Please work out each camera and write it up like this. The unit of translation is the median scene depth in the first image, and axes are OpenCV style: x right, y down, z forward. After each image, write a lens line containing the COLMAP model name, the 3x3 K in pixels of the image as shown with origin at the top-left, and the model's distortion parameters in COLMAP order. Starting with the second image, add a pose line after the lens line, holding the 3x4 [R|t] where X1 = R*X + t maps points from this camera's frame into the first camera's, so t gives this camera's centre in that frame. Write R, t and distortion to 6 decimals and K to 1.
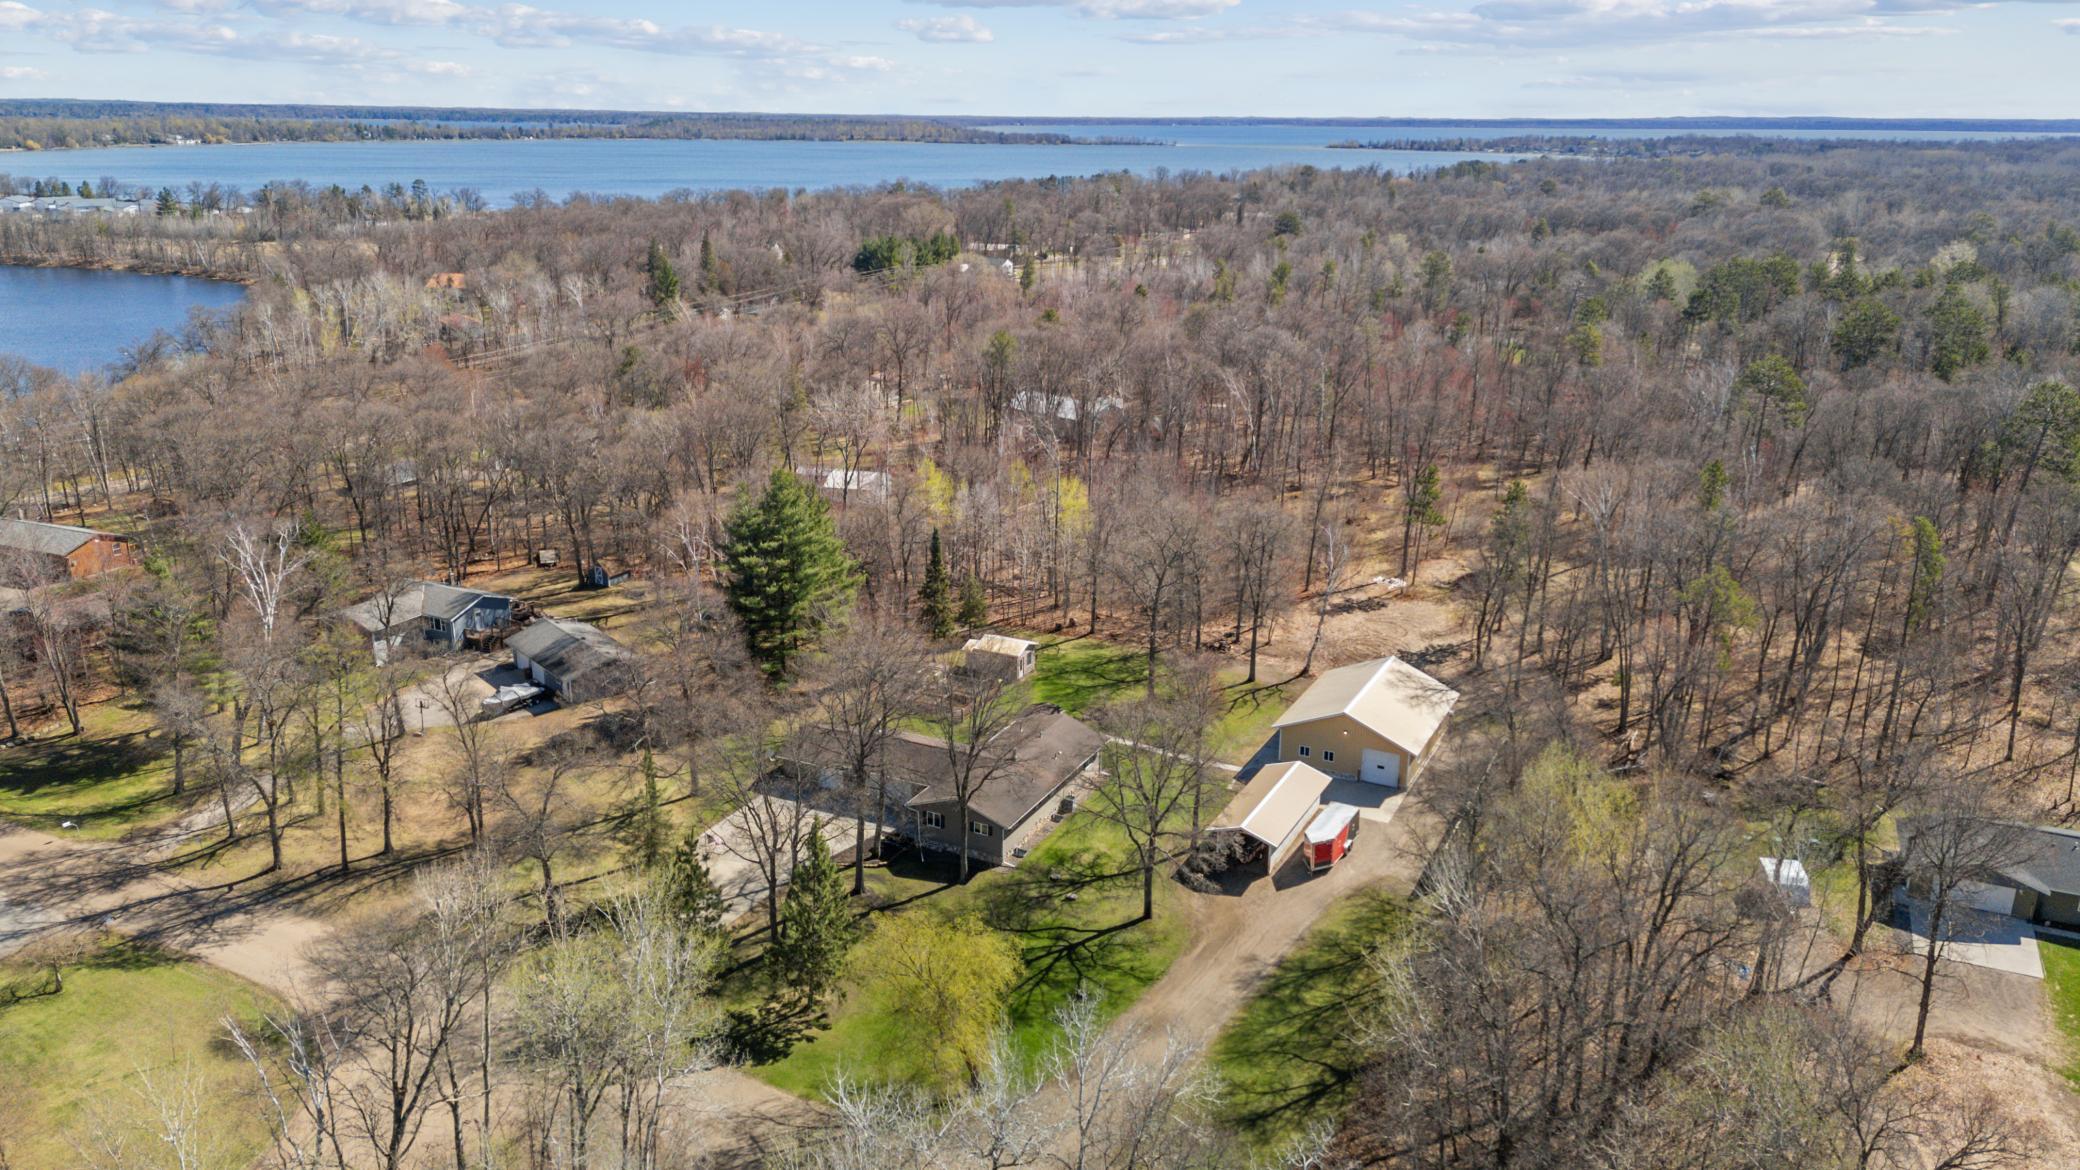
lens RADIAL K [[1513.9, 0, 1045.9], [0, 1513.9, 572.7], [0, 0, 1]] dist [0.077604, -0.067471]
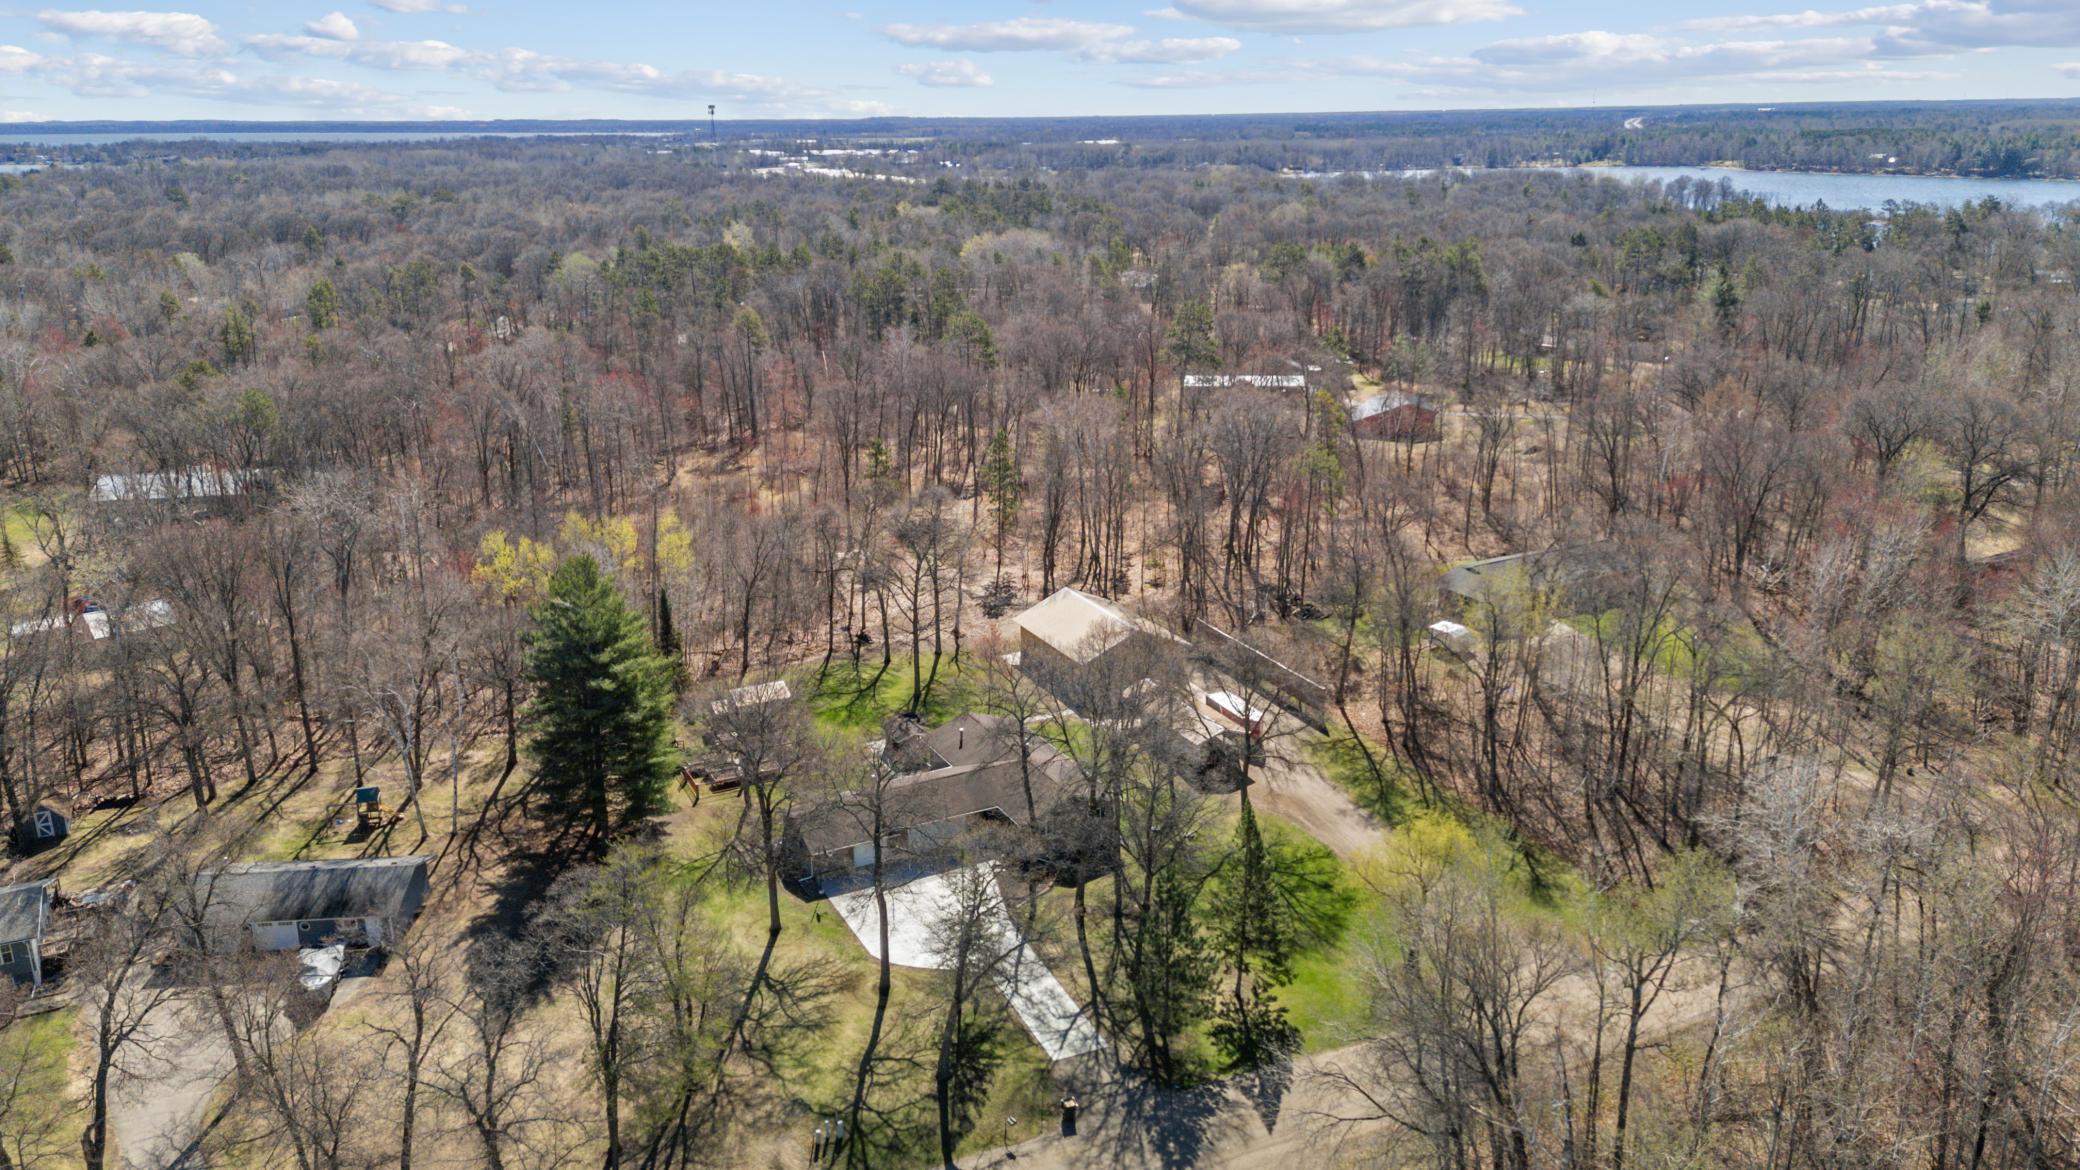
lens RADIAL K [[1513.9, 0, 1042.4], [0, 1513.9, 583.1], [0, 0, 1]] dist [0.077604, -0.067471]
pose [[0.597407, -0.251474, 0.761489, -0.168598], [0.248168, 0.960922, 0.122641, -0.023858], [-0.762573, 0.115710, 0.636470, 0.077100]]
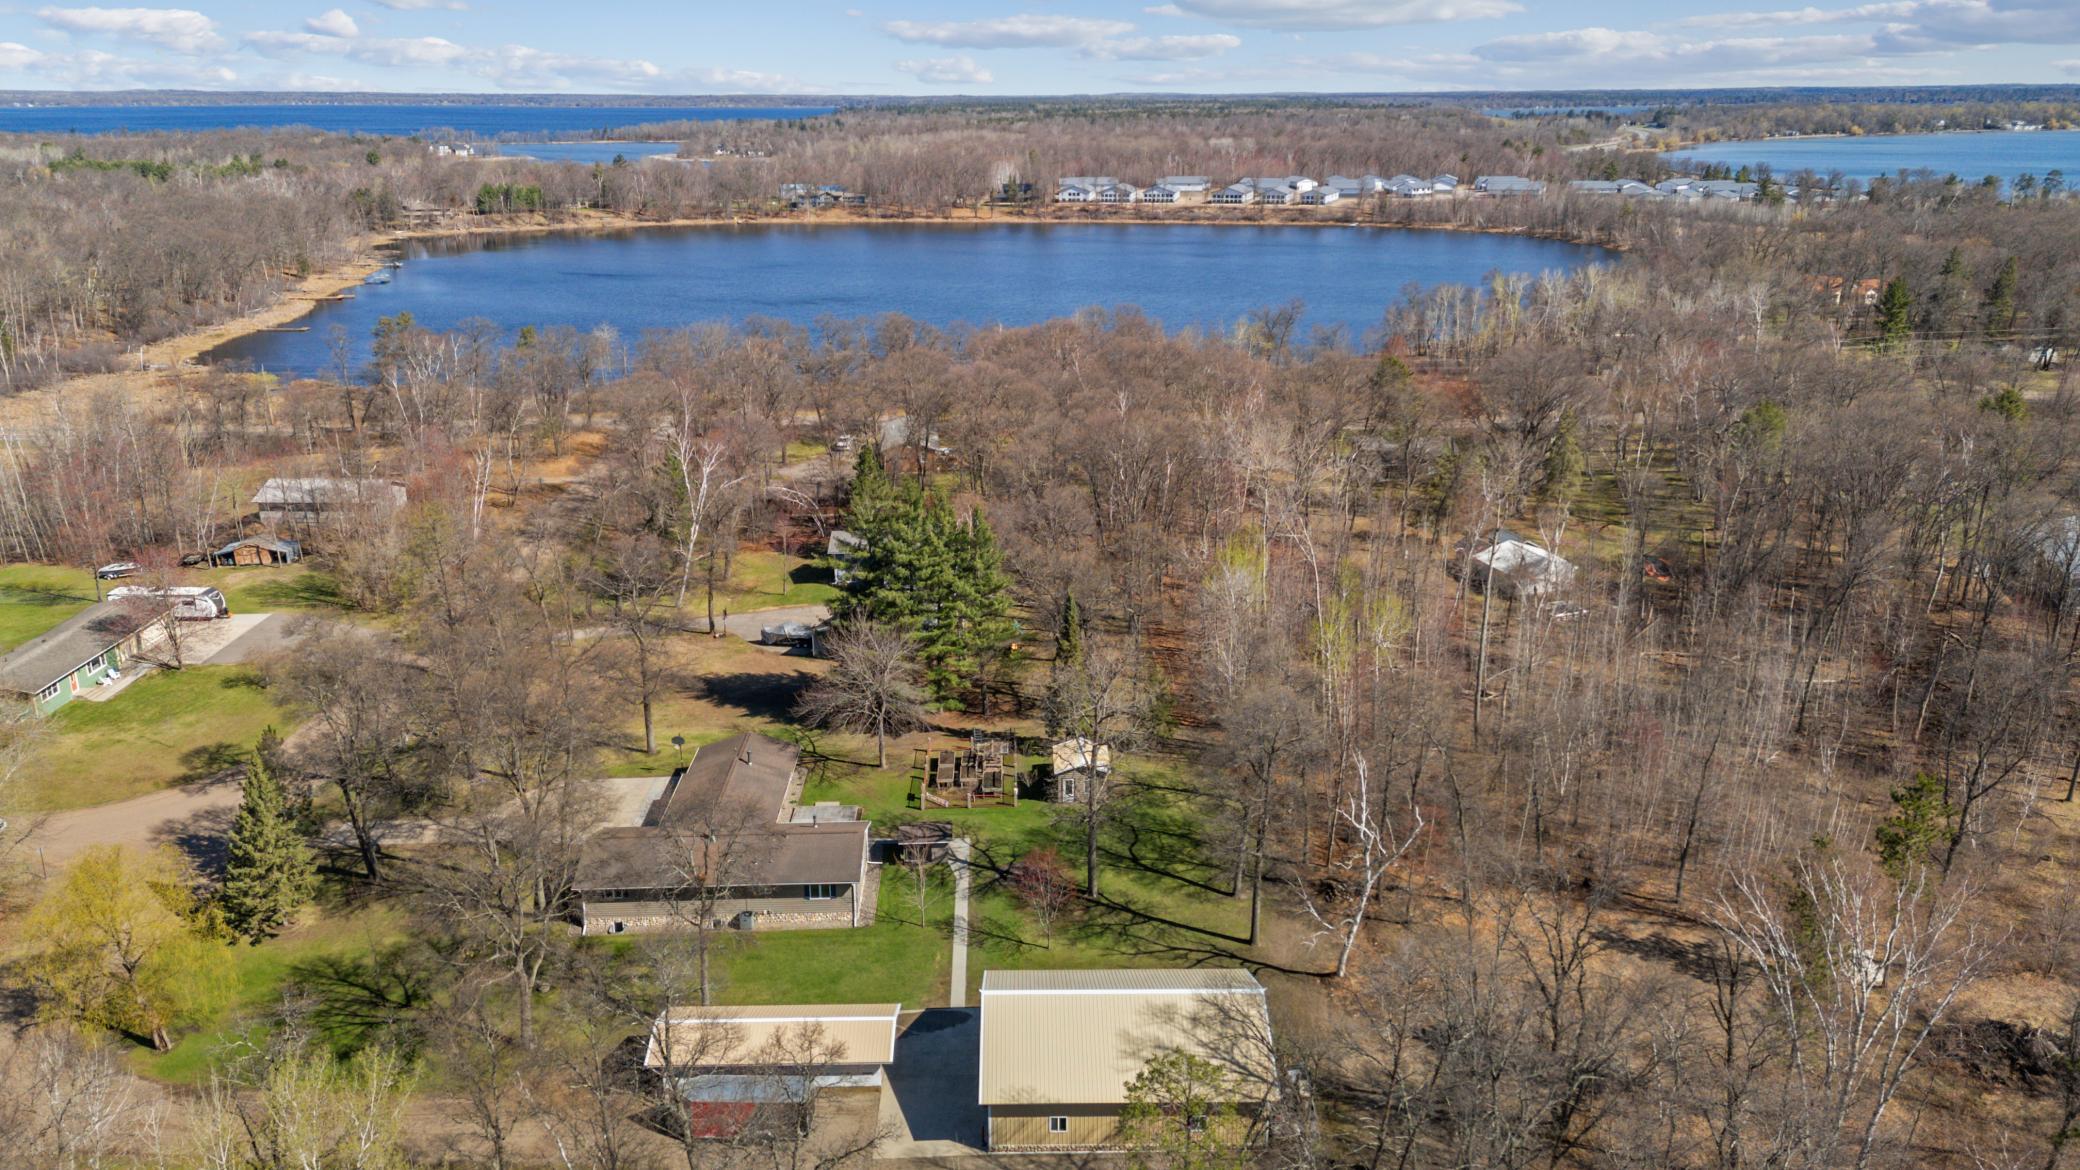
lens RADIAL K [[1513.9, 0, 1037.4], [0, 1513.9, 597.6], [0, 0, 1]] dist [0.077604, -0.067471]
pose [[0.454379, 0.268778, -0.849293, 0.172215], [-0.248856, 0.953737, 0.168692, -0.045402], [0.855343, 0.134701, 0.500245, 0.158500]]
